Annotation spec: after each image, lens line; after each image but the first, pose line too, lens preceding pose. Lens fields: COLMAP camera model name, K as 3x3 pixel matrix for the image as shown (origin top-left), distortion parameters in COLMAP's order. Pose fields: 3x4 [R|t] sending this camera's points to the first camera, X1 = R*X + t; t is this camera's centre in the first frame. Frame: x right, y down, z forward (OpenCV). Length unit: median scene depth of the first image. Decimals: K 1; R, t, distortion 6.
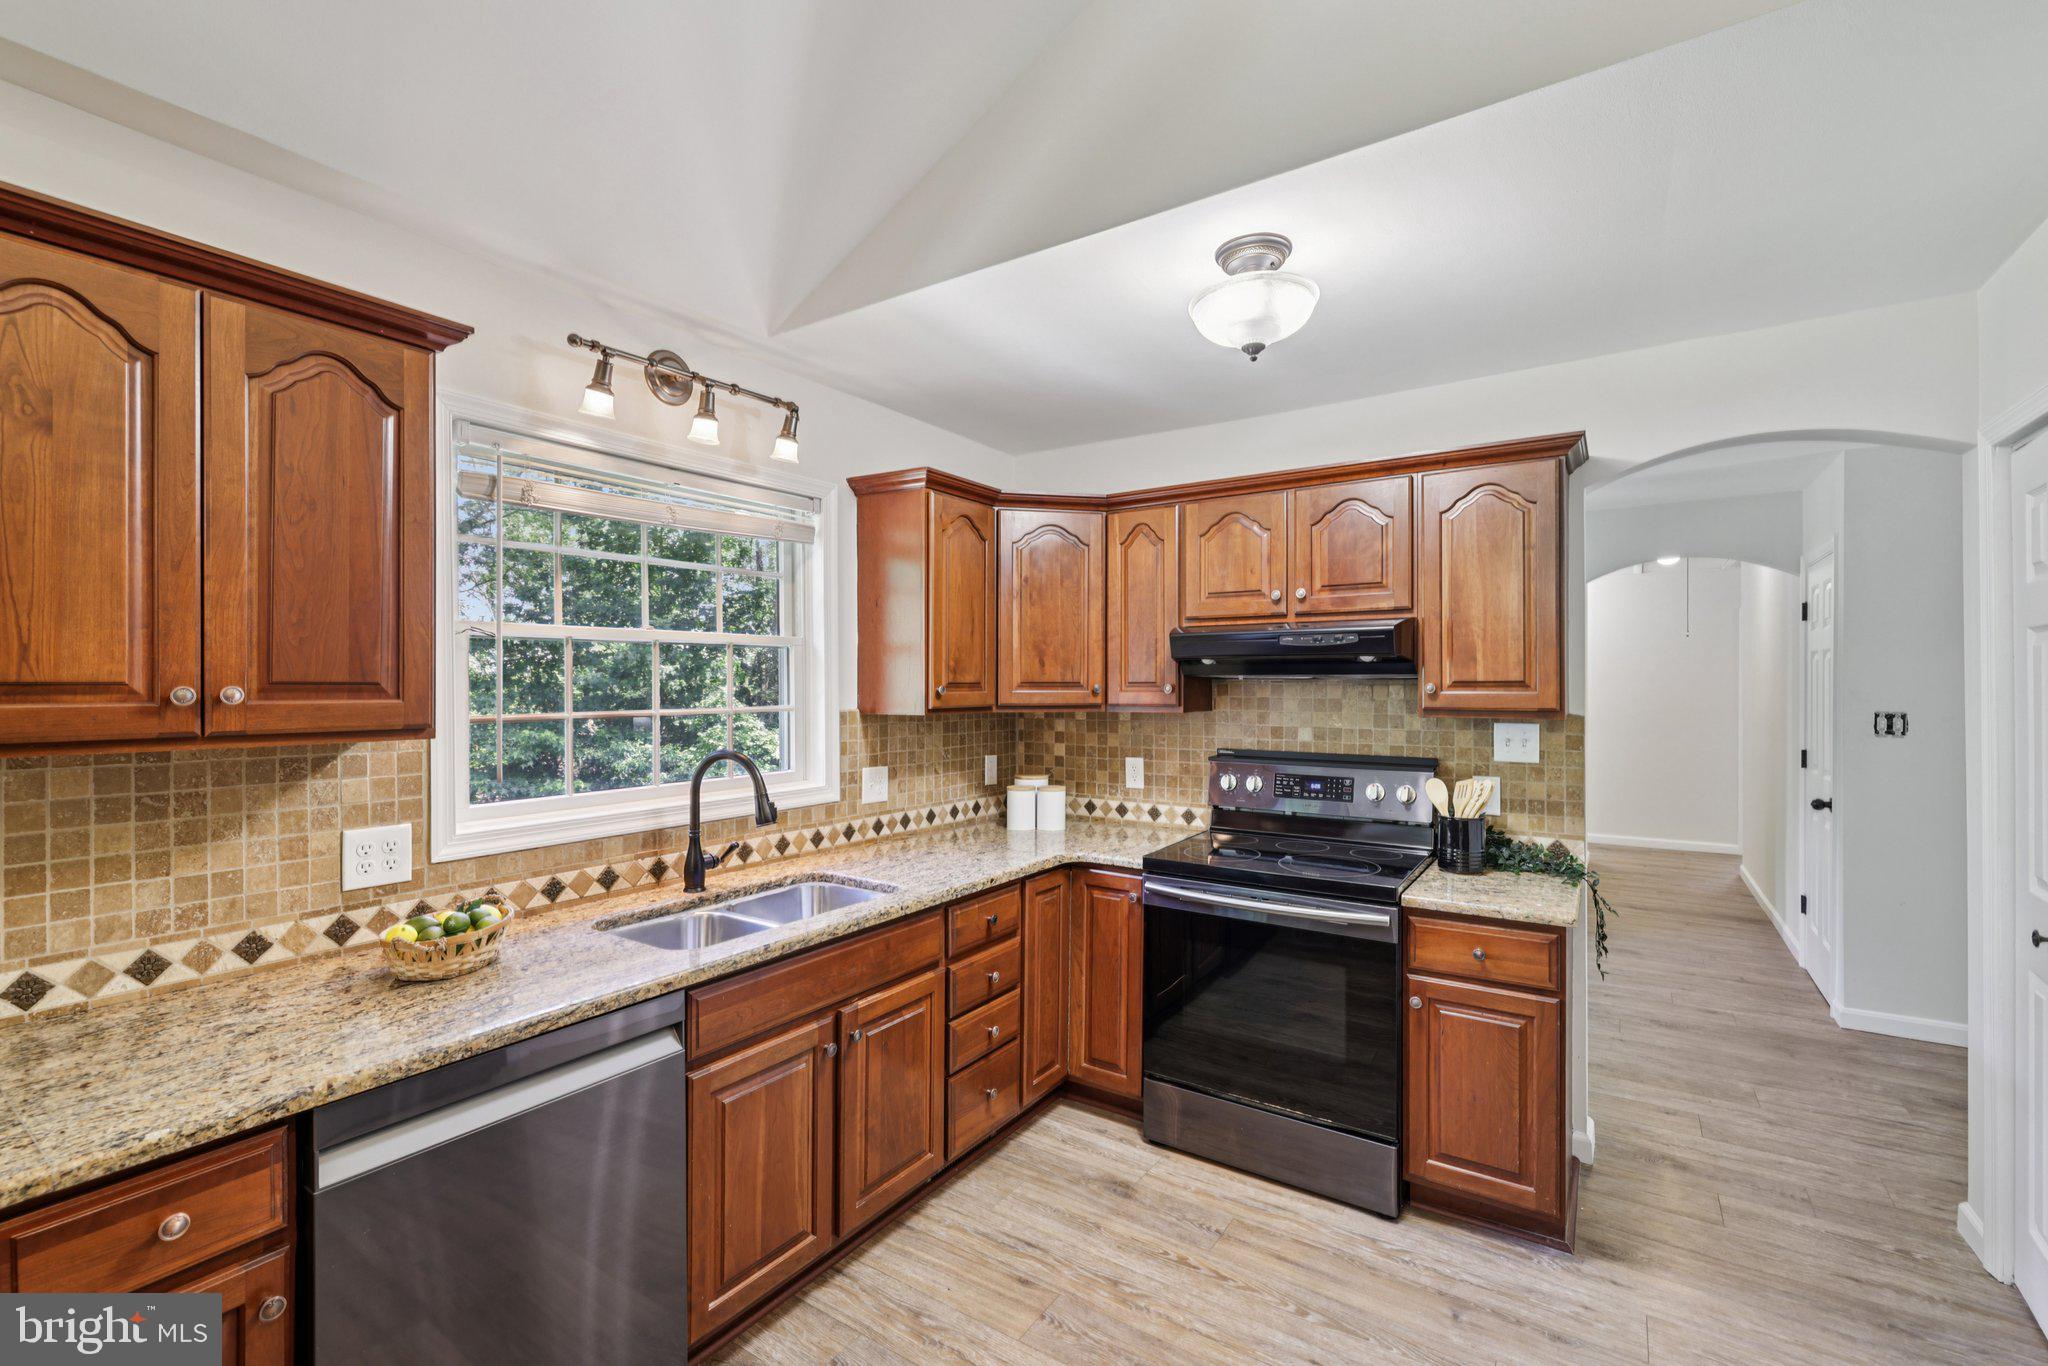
lens RADIAL K [[886.9, 0, 1011.9], [0, 886.9, 685.8], [0, 0, 1]] dist [-0.001363, 0.000266]
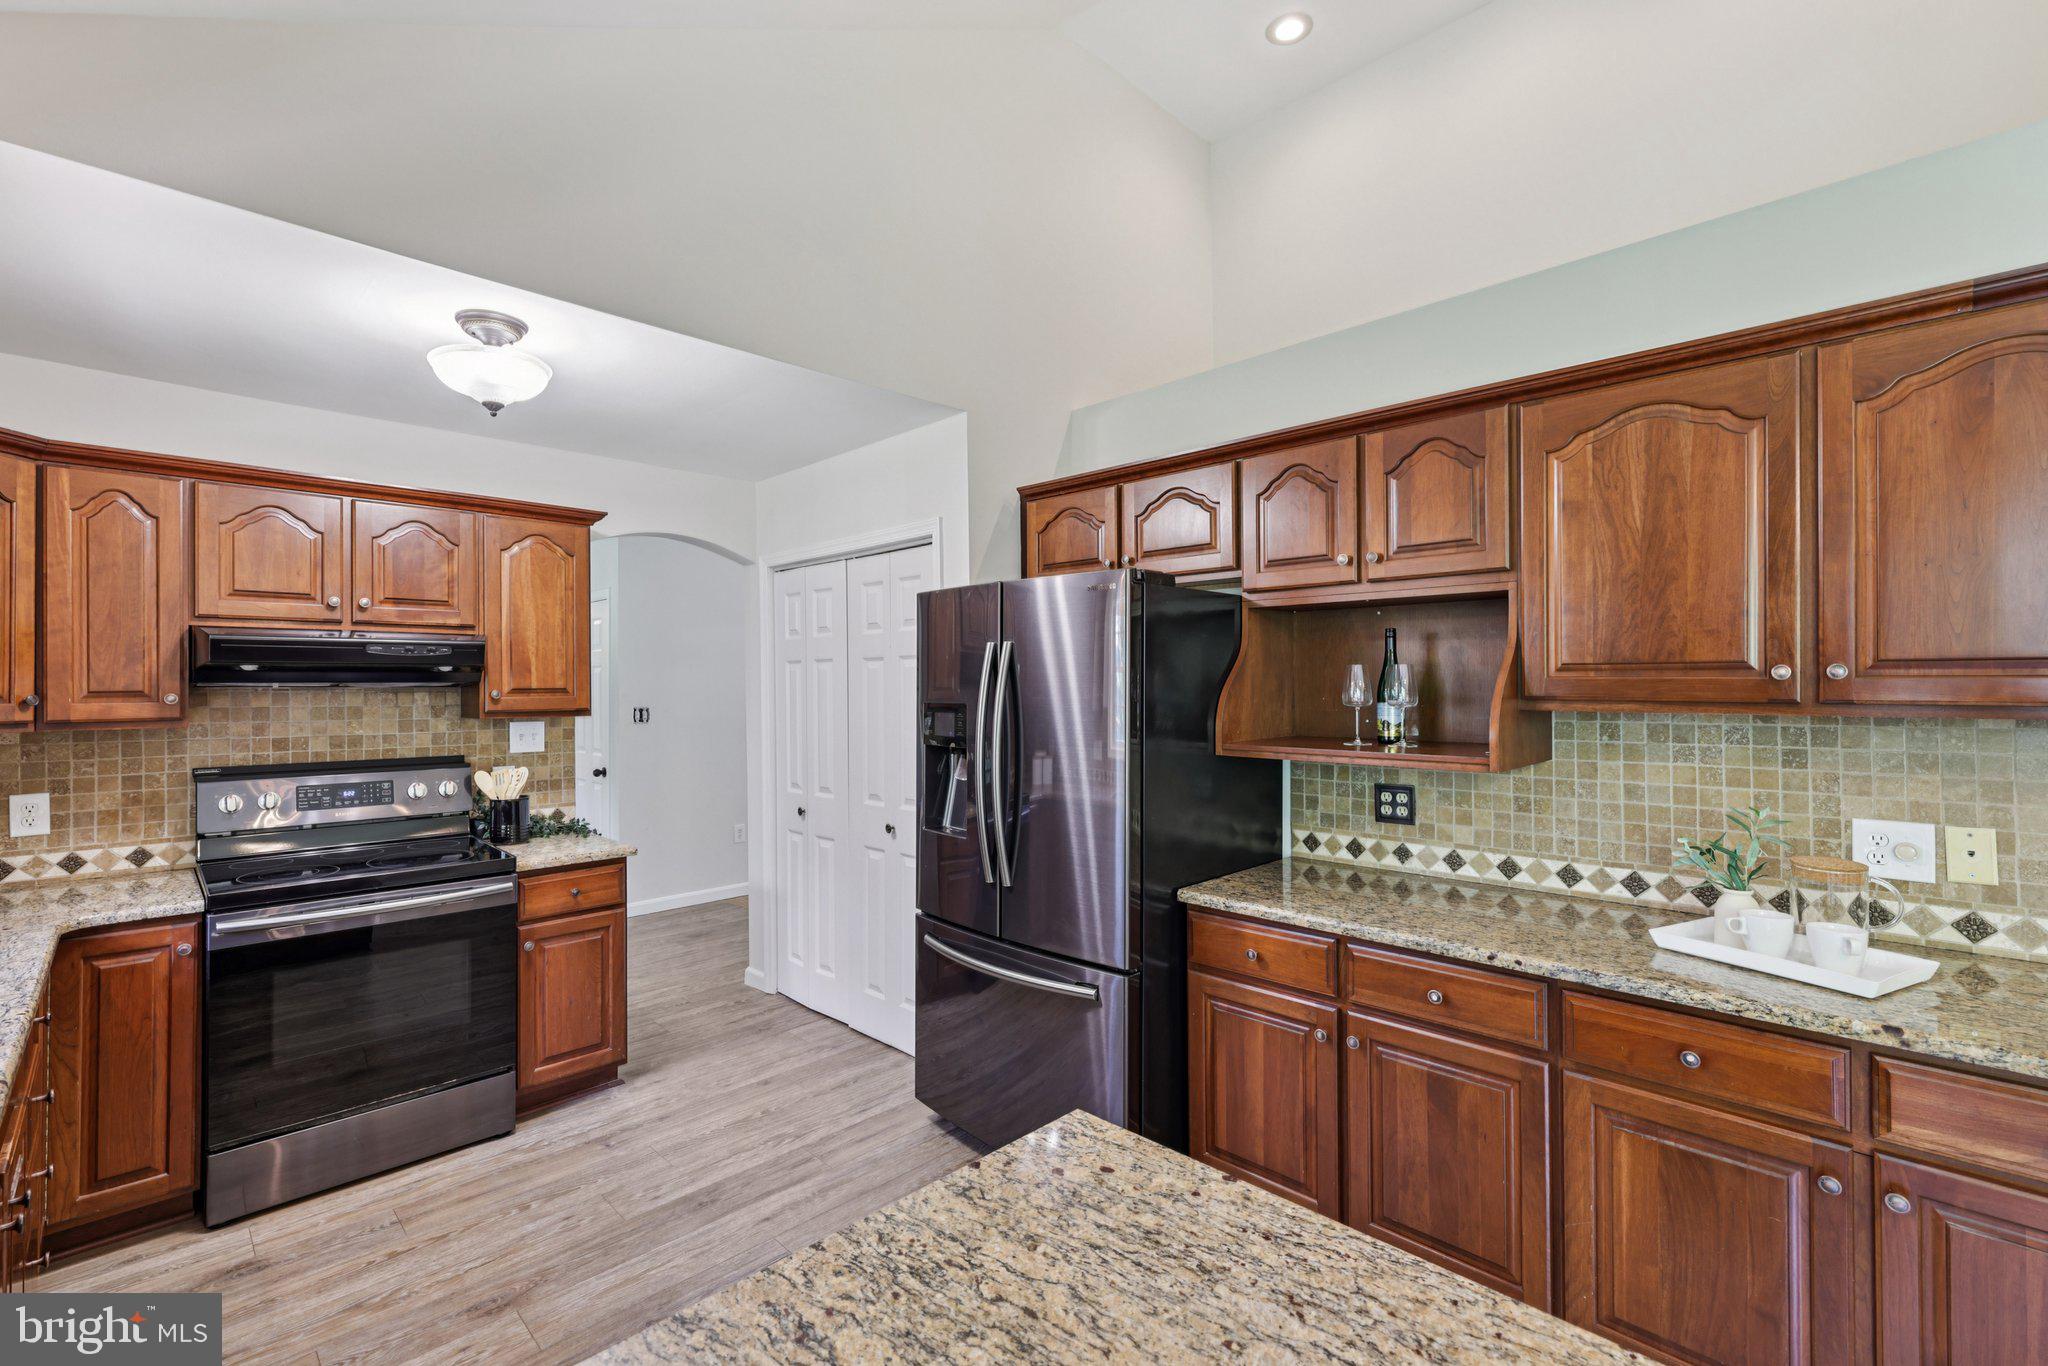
lens RADIAL K [[886.9, 0, 1014.8], [0, 886.9, 675.2], [0, 0, 1]] dist [-0.001363, 0.000266]
pose [[0.189529, 0.011273, 0.981810, -0.559439], [0.007196, 0.999891, -0.012870, -0.002784], [-0.981849, 0.009504, 0.189427, 0.076585]]
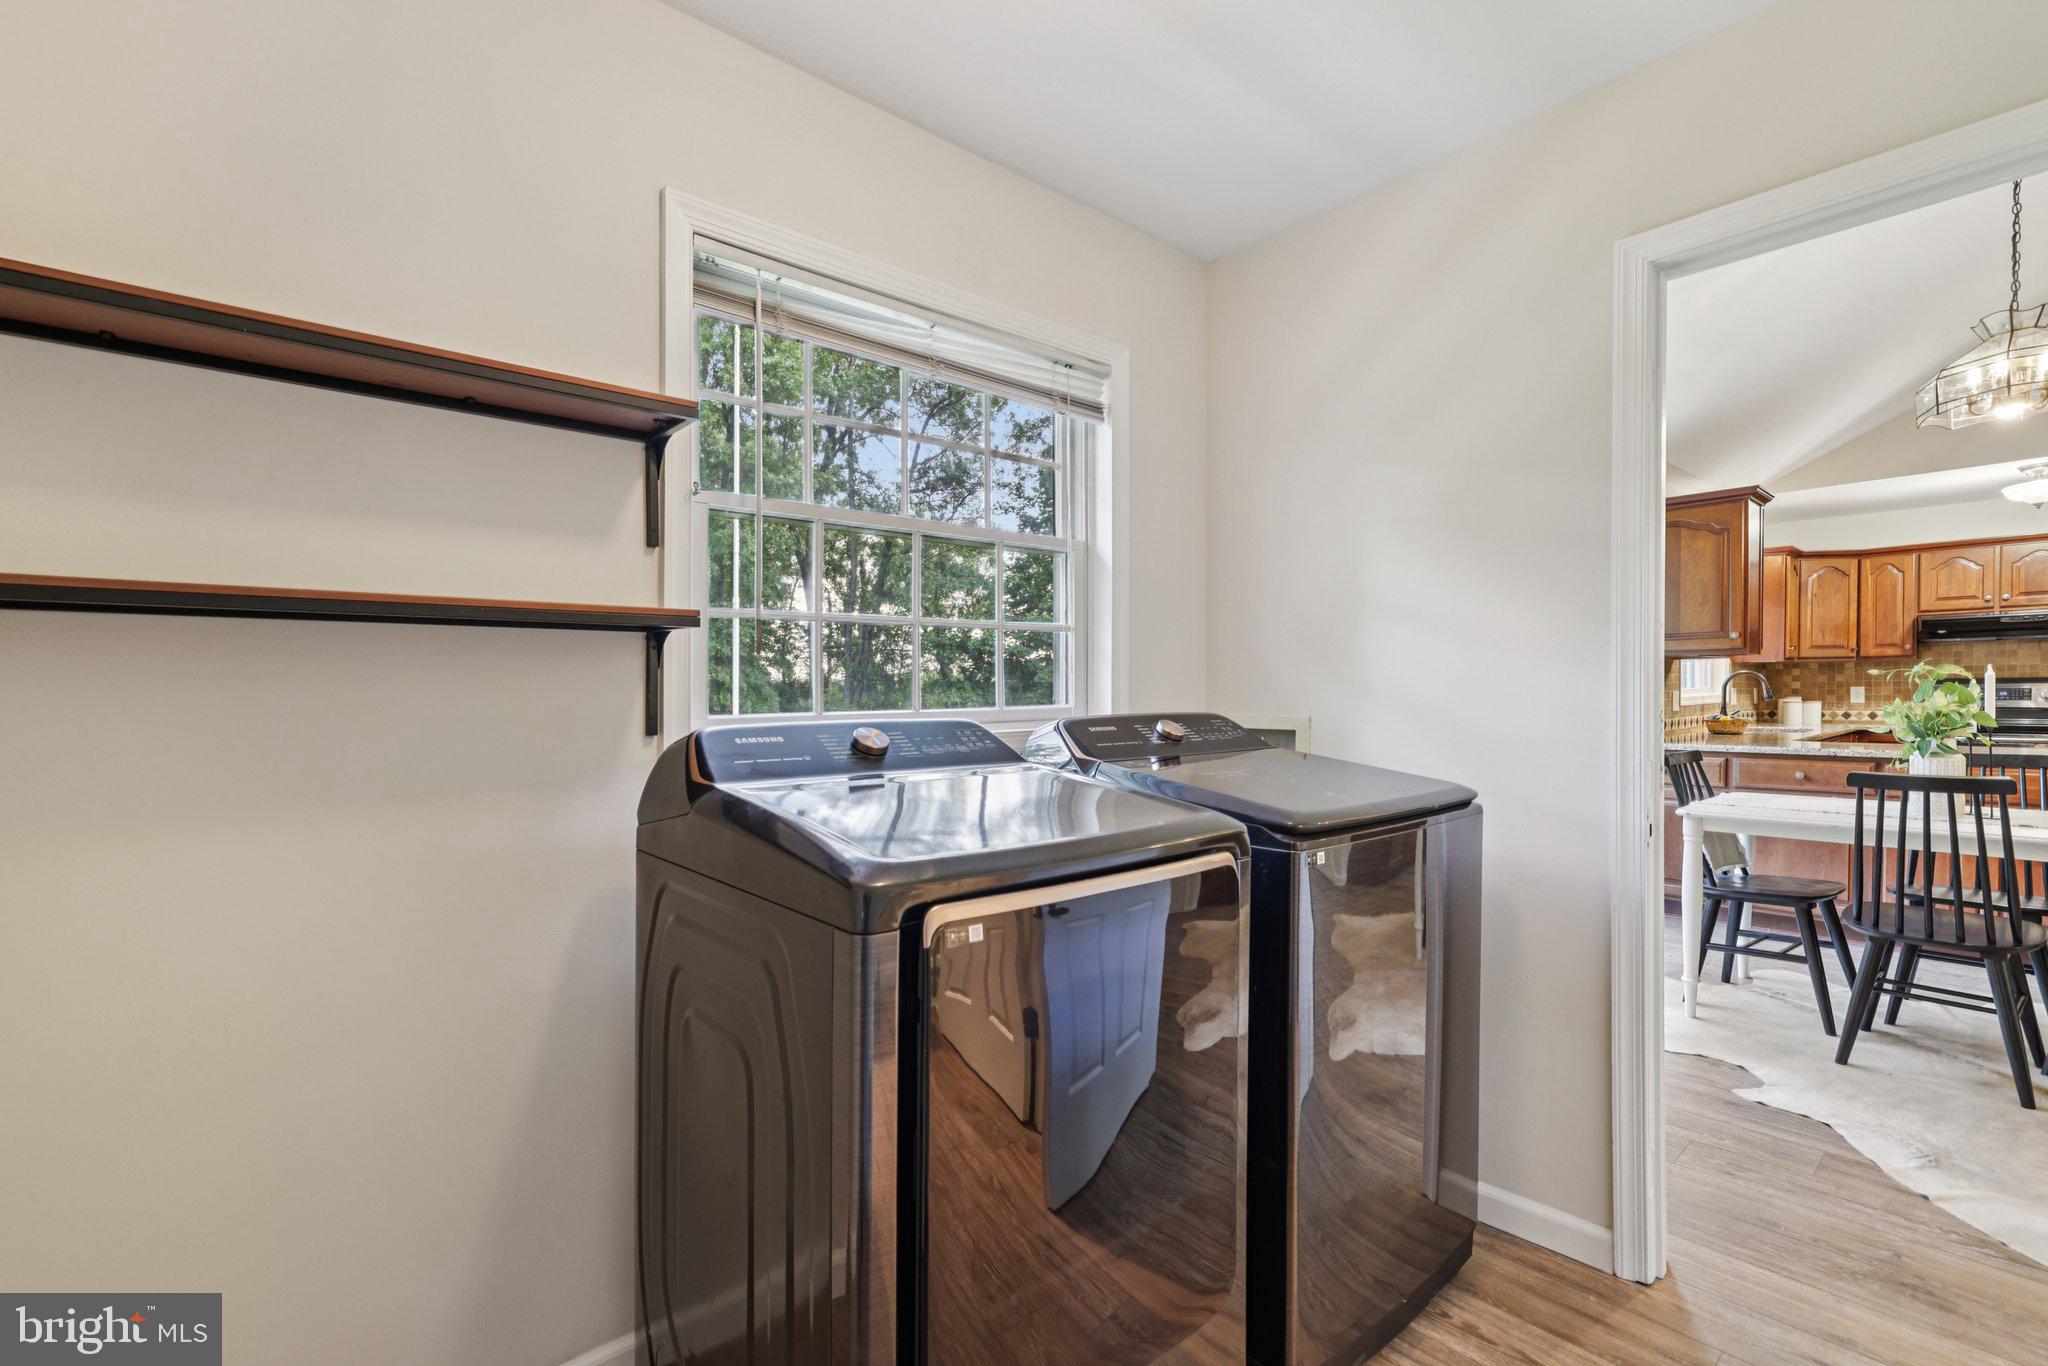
lens RADIAL K [[886.9, 0, 1038.8], [0, 886.9, 711.8], [0, 0, 1]] dist [-0.001363, 0.000266]
pose [[0.971856, -0.009899, -0.235367, -1.436304], [0.015949, 0.999589, 0.023816, 0.080604], [0.235034, -0.026900, 0.971615, -1.596778]]
